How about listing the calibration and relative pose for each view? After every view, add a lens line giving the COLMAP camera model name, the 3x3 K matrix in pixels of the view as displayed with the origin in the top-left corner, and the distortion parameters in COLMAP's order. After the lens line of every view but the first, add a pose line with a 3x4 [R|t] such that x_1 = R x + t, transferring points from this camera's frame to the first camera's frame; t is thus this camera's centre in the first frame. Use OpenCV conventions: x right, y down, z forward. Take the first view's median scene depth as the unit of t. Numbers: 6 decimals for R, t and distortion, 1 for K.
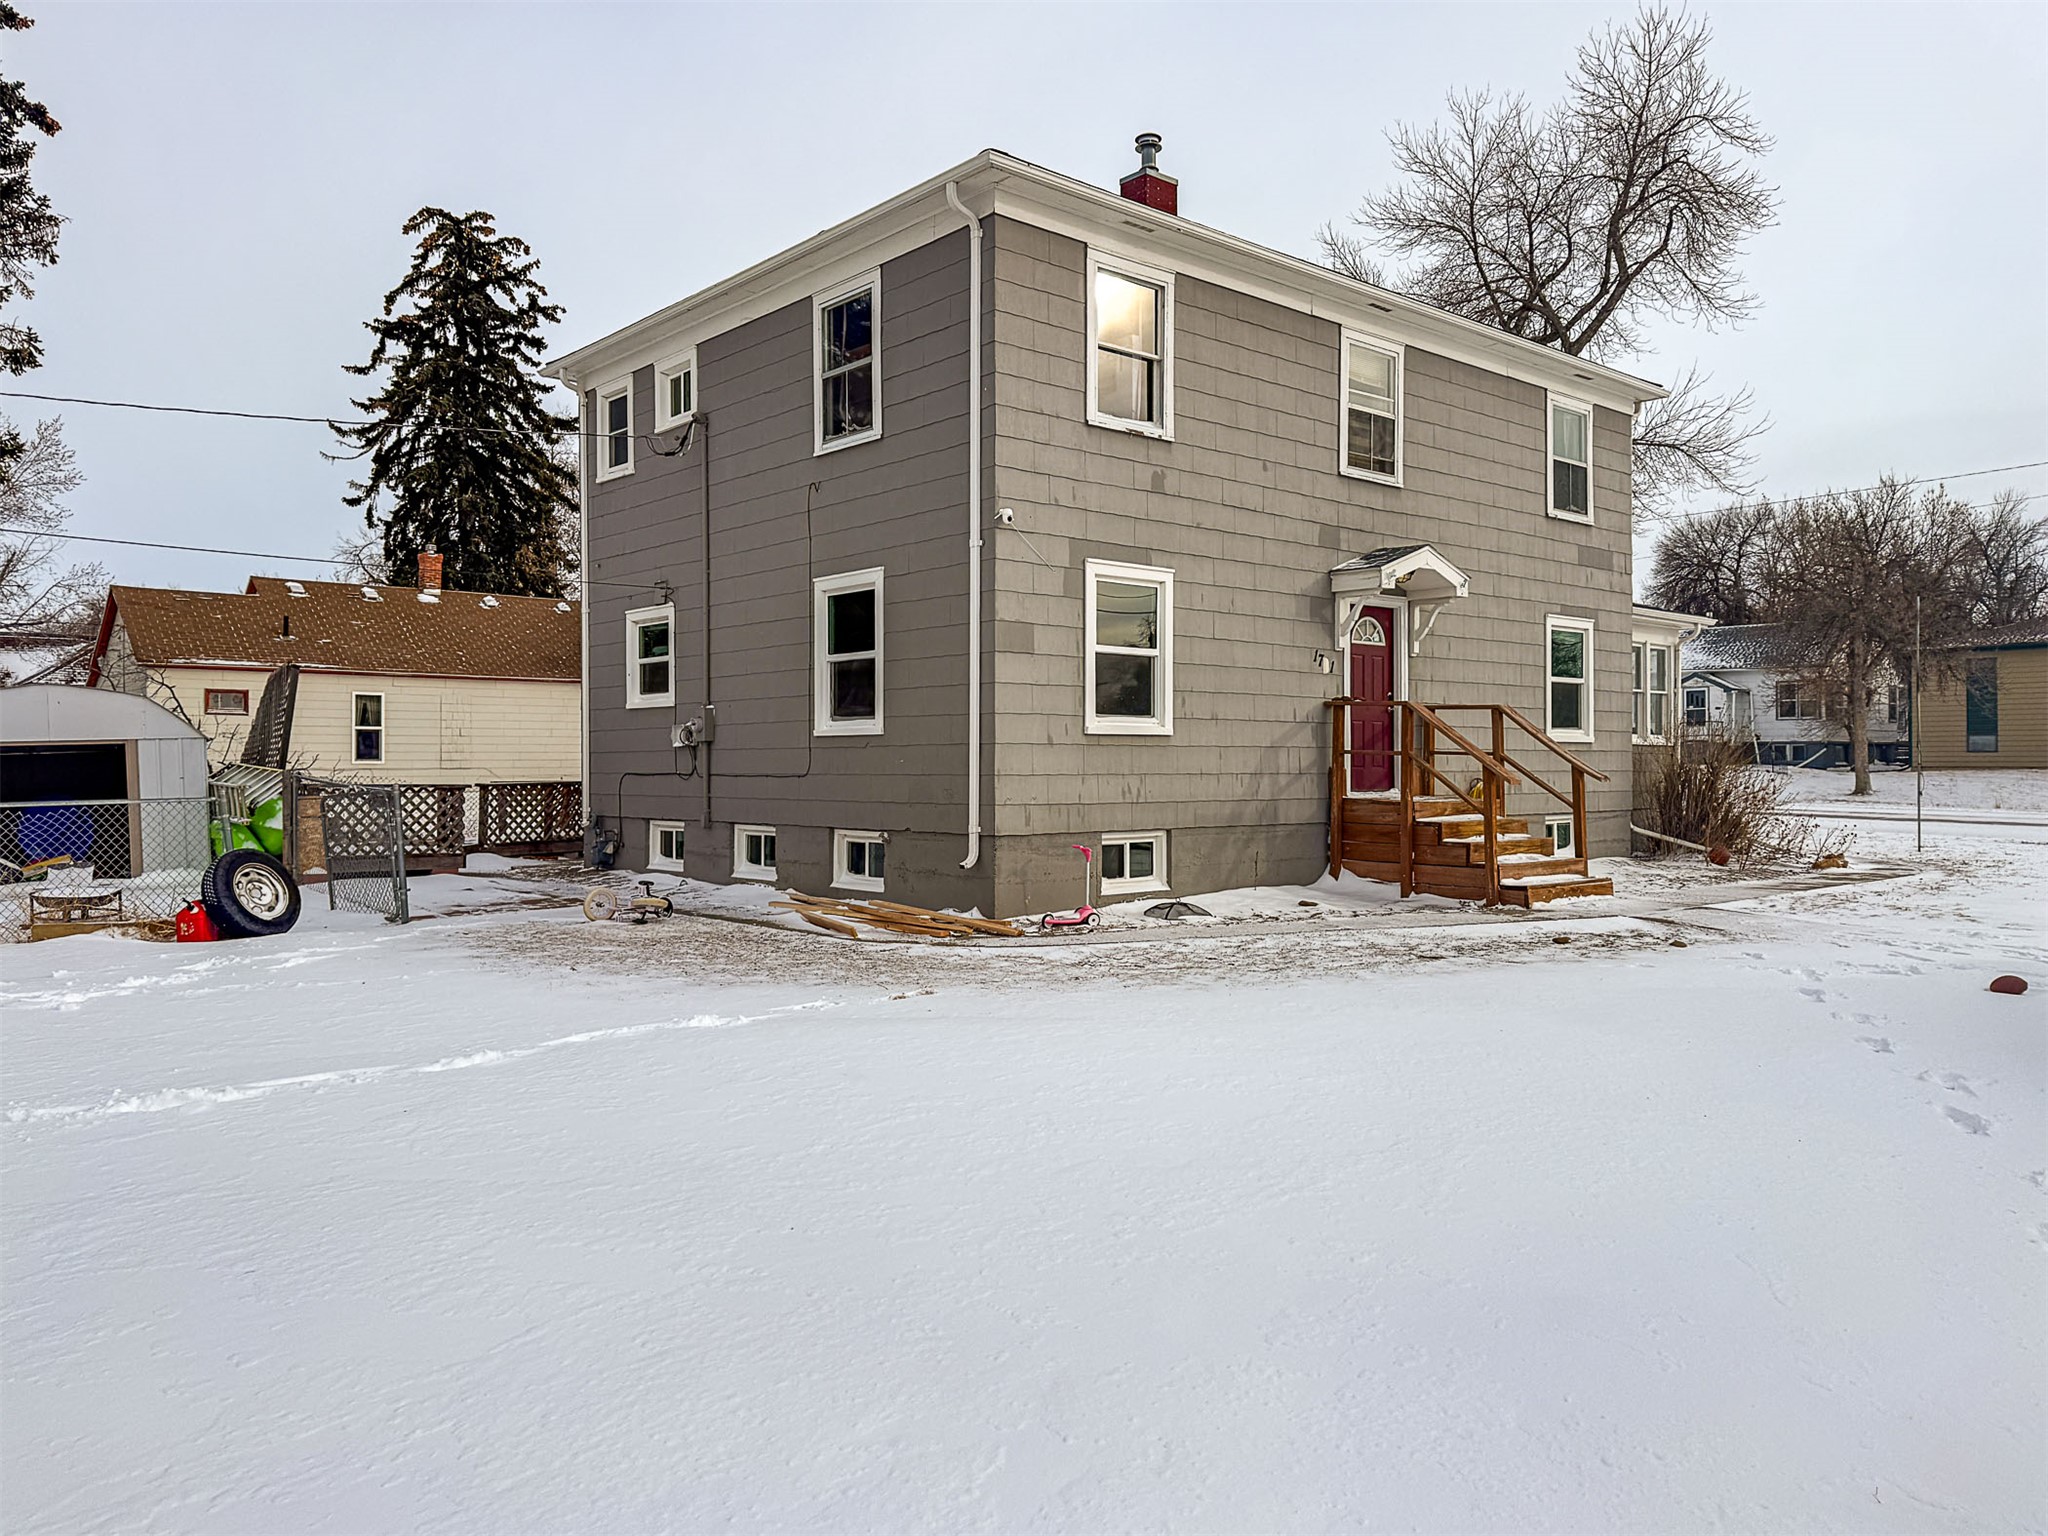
lens RADIAL K [[1464.7, 0, 1024.0], [0, 1464.7, 768.0], [0, 0, 1]] dist [0.125932, -0.195120]
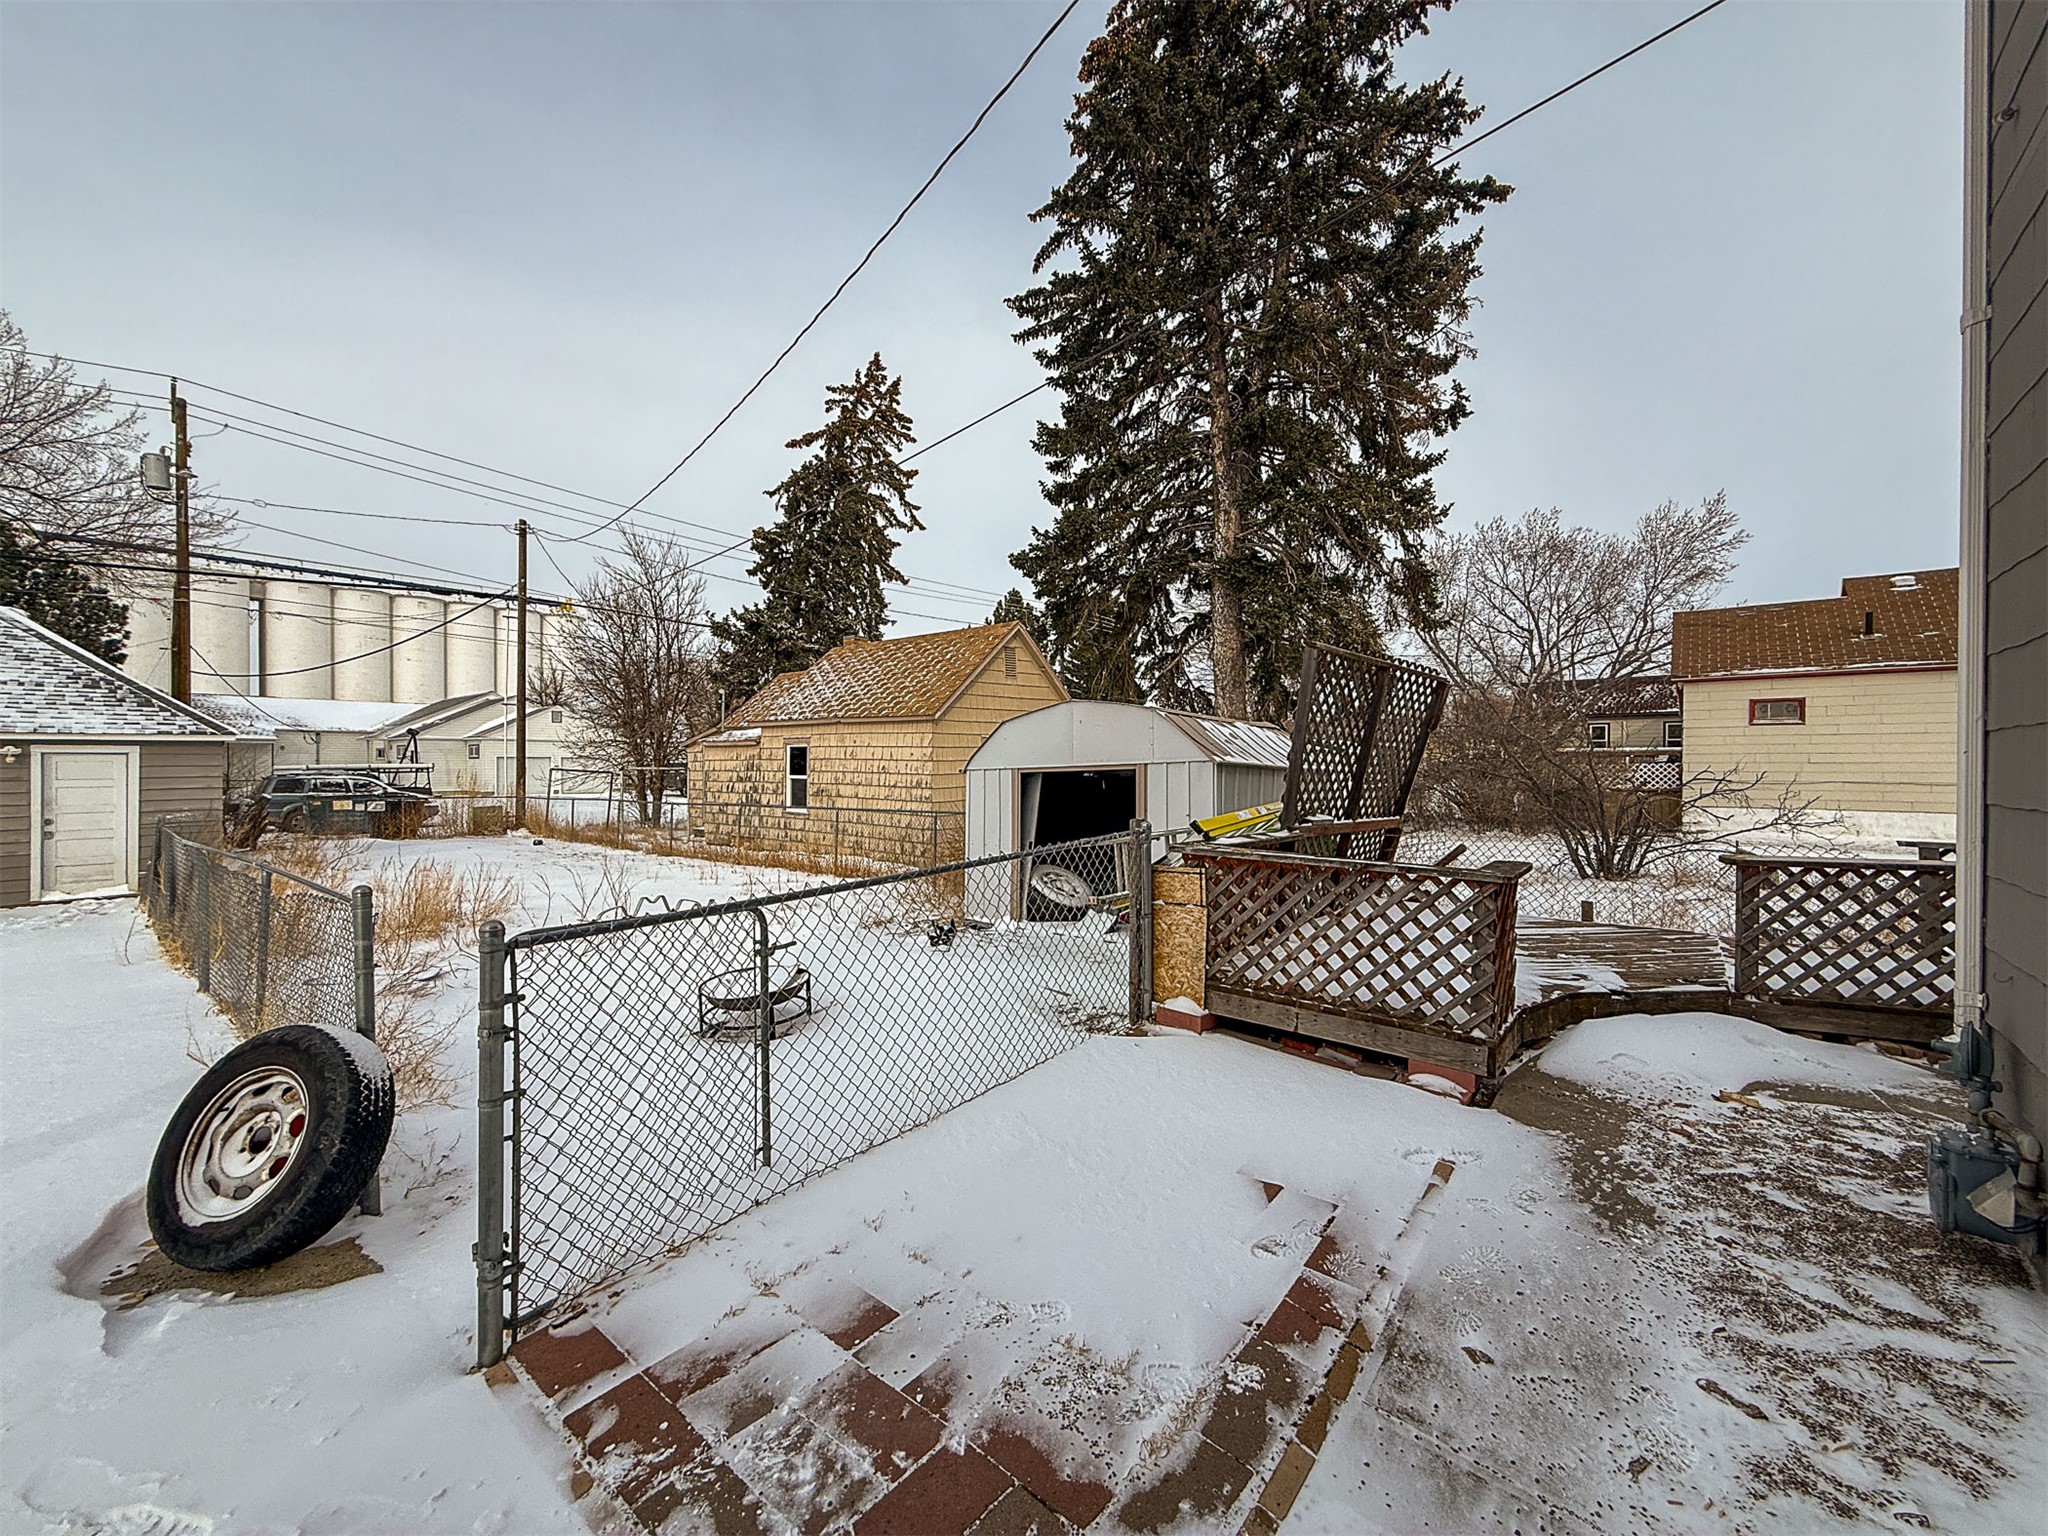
lens RADIAL K [[818.8, 0, 1024.0], [0, 818.8, 768.0], [0, 0, 1]] dist [0.013796, 0.000026]
pose [[0.173161, 0.002913, -0.984889, -0.092981], [-0.002609, 0.999993, 0.002499, -0.008269], [0.984890, 0.002136, 0.173167, 0.429996]]
